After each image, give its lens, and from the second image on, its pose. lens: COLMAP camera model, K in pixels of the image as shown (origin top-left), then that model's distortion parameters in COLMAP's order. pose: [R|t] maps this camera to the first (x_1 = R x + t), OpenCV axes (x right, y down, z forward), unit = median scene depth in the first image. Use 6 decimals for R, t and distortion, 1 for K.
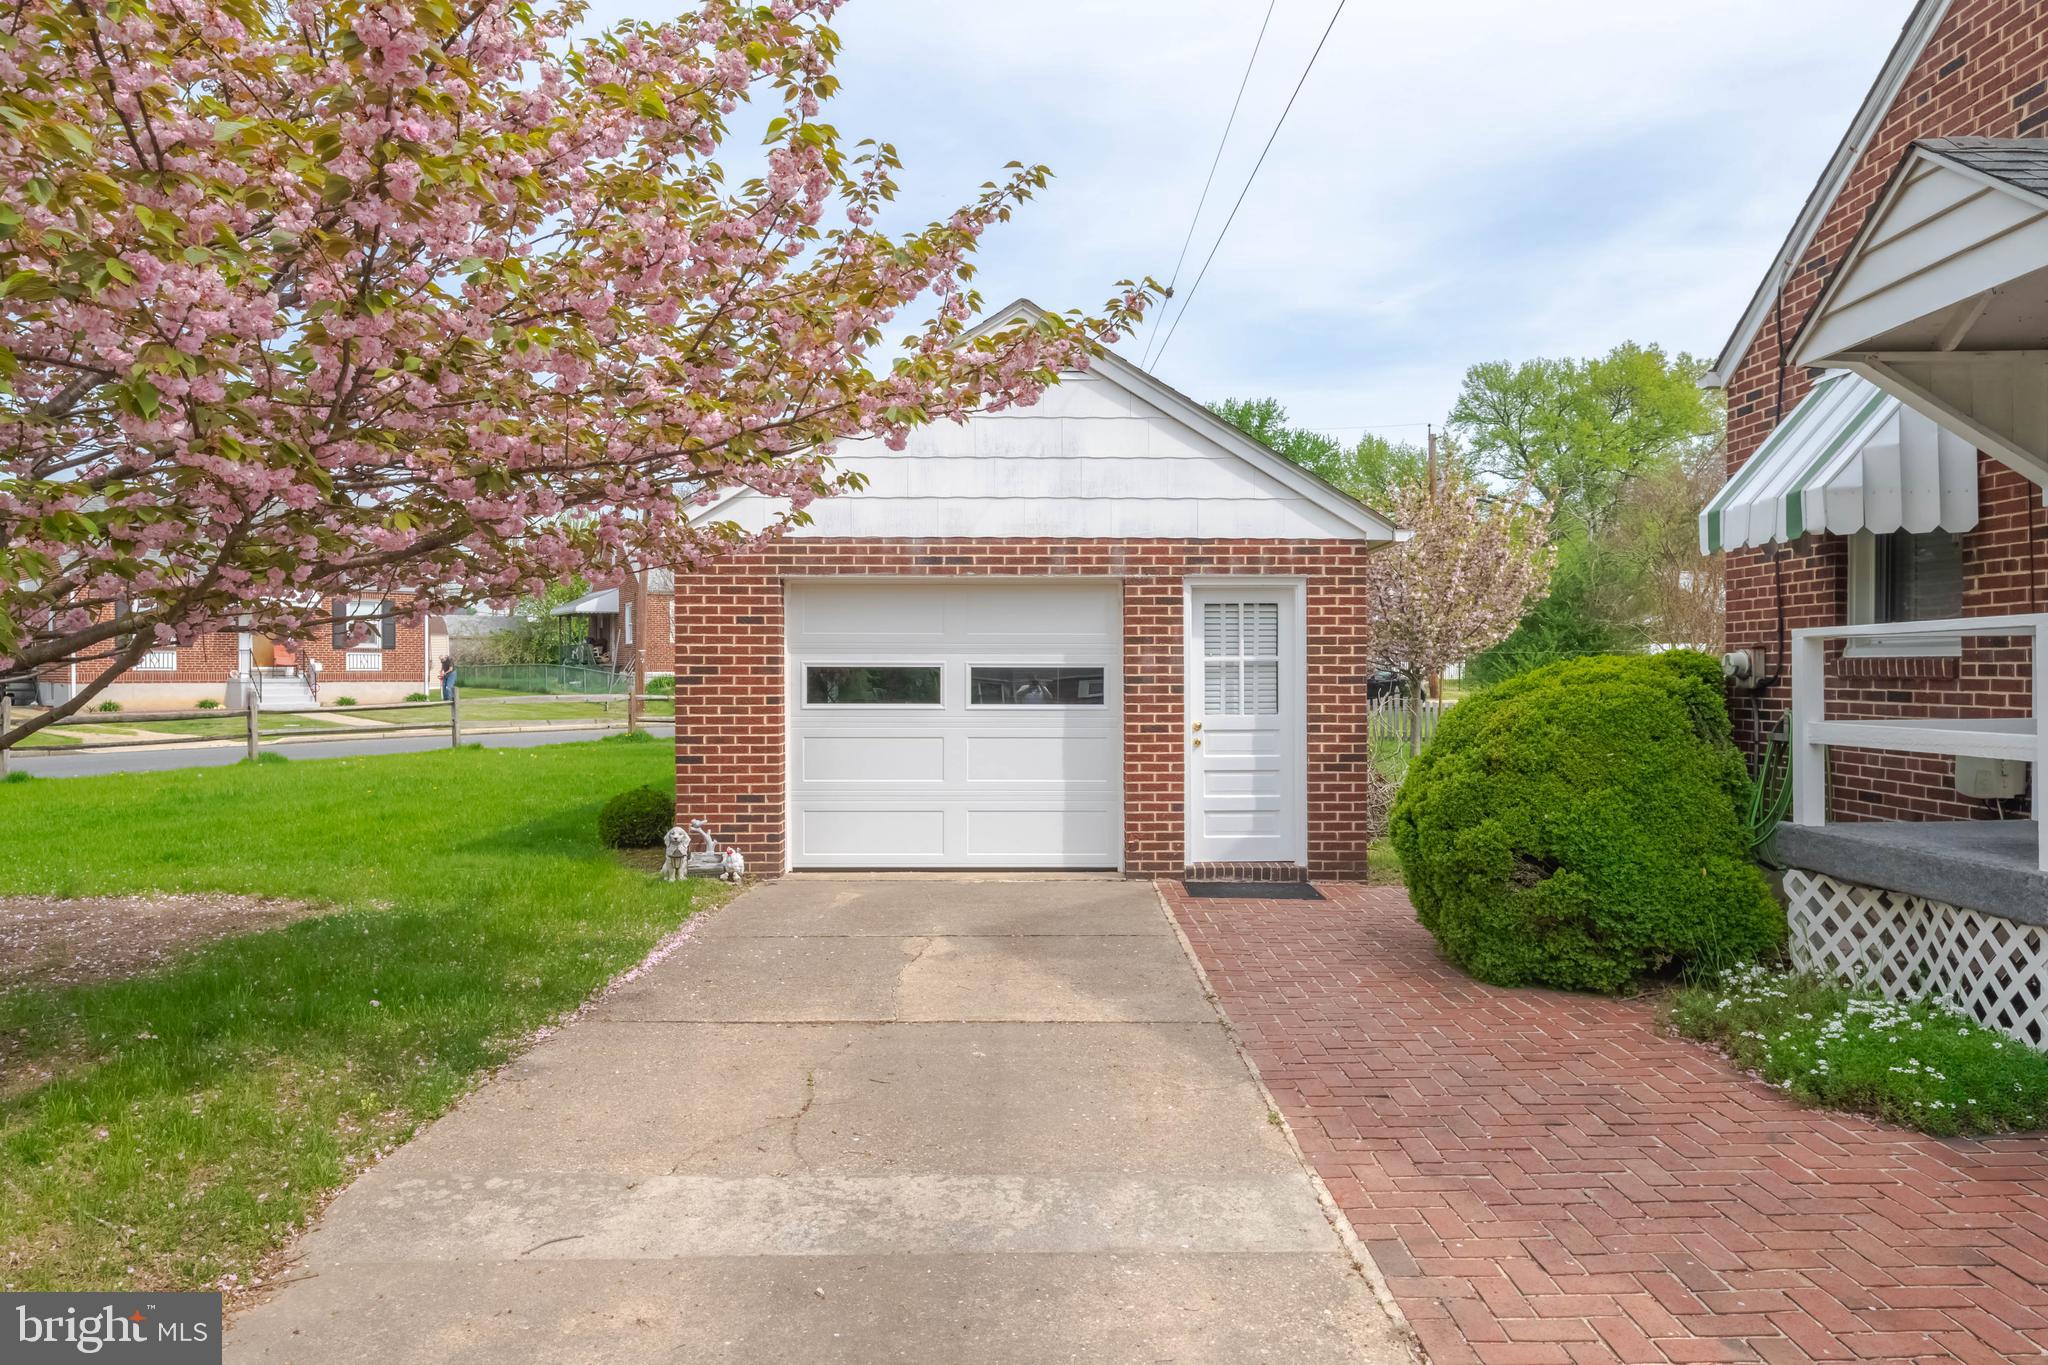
lens RADIAL K [[1306.3, 0, 1024.0], [0, 1306.3, 682.5], [0, 0, 1]] dist [0.015616, -0.001568]
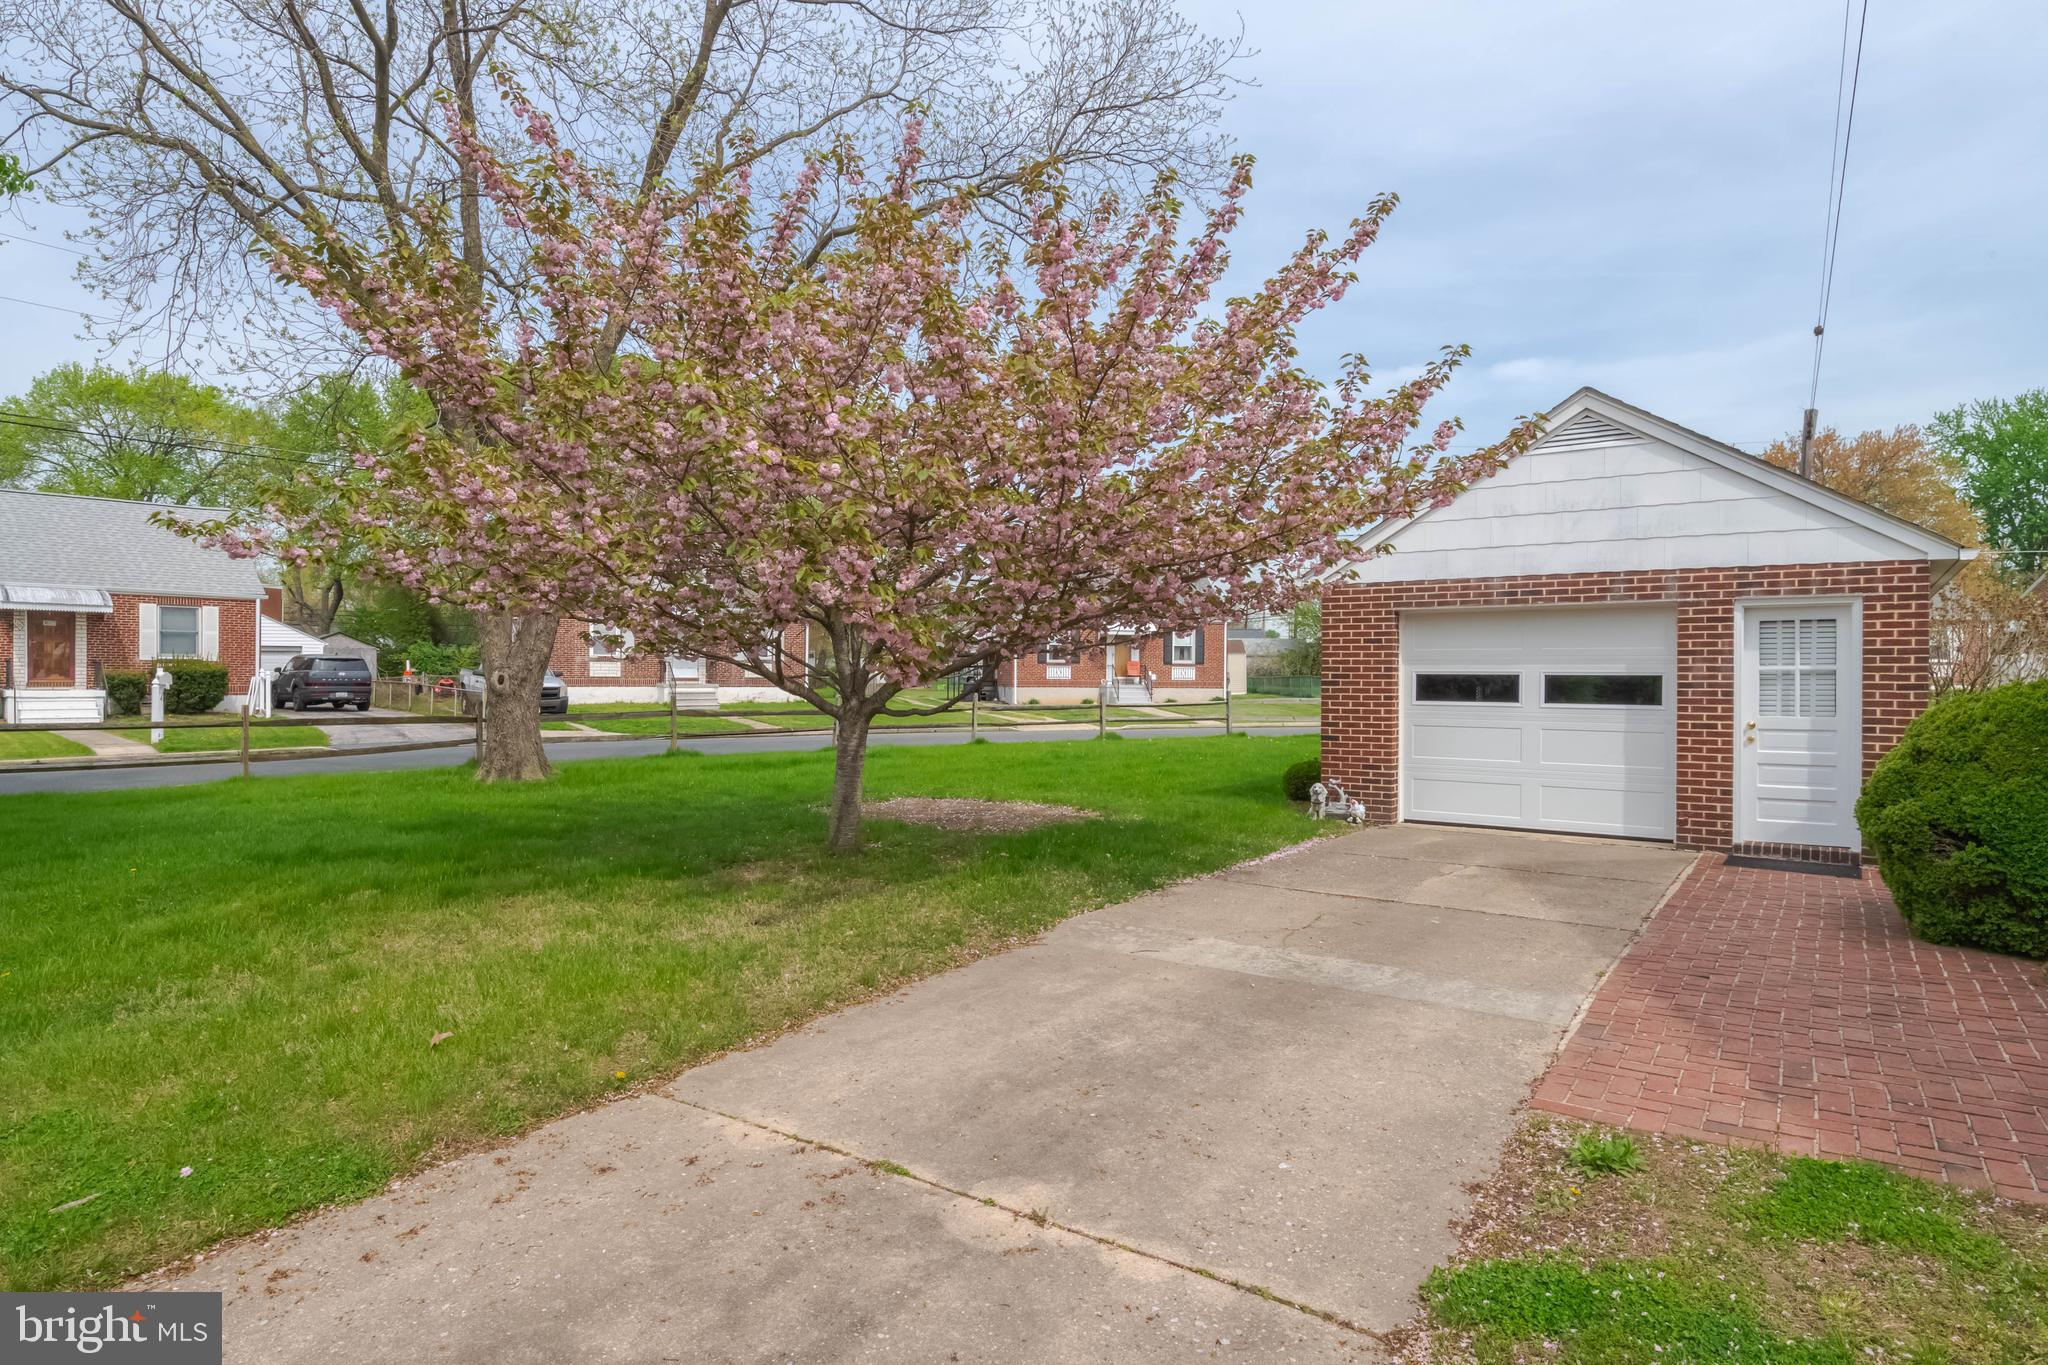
lens RADIAL K [[1167.4, 0, 1040.2], [0, 1167.4, 677.1], [0, 0, 1]] dist [0.005737, -0.000286]
pose [[0.814638, 0.003463, -0.579959, 0.225862], [-0.012347, 0.999859, -0.011373, 0.010107], [0.579838, 0.016426, 0.814566, -0.233305]]
